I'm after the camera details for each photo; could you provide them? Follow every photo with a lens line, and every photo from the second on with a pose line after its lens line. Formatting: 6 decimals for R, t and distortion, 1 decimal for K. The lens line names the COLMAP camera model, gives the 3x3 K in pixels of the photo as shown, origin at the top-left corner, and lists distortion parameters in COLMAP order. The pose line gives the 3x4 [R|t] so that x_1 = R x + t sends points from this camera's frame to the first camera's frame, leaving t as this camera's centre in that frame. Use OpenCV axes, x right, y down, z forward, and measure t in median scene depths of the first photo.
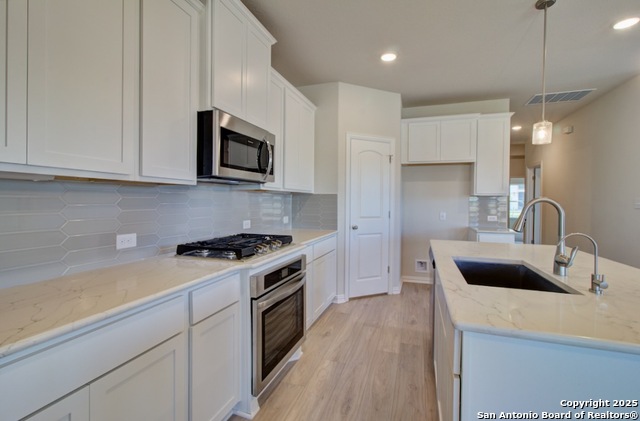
lens RADIAL K [[294.3, 0, 320.4], [0, 294.3, 200.3], [0, 0, 1]] dist [0.000852, 0.001085]
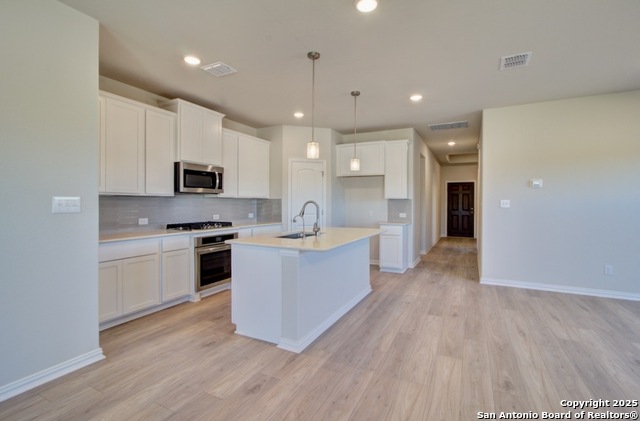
lens RADIAL K [[294.3, 0, 321.5], [0, 294.3, 204.8], [0, 0, 1]] dist [0.000852, 0.001085]
pose [[0.989455, -0.006734, -0.144684, 0.577289], [0.007682, 0.999953, 0.005993, 0.003364], [0.144637, -0.007041, 0.989460, -0.588047]]
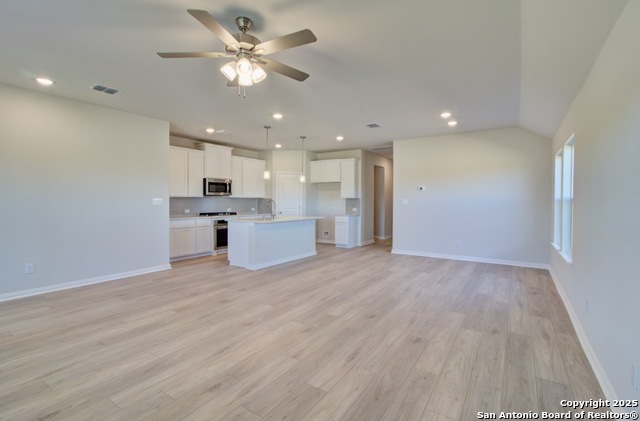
lens RADIAL K [[294.3, 0, 318.8], [0, 294.3, 207.6], [0, 0, 1]] dist [0.000852, 0.001085]
pose [[0.963195, -0.000594, -0.268802, 1.252837], [0.006531, 0.999754, 0.021194, 0.006577], [0.268724, -0.022169, 0.962962, -1.397438]]
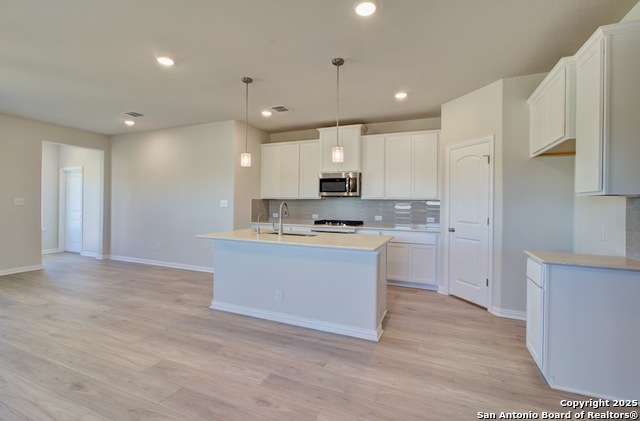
lens RADIAL K [[294.3, 0, 322.7], [0, 294.3, 204.8], [0, 0, 1]] dist [0.000852, 0.001085]
pose [[-0.081755, -0.007622, -0.996623, 1.529011], [-0.011584, 0.999910, -0.006697, 0.014144], [0.996585, 0.010997, -0.081836, 0.752031]]
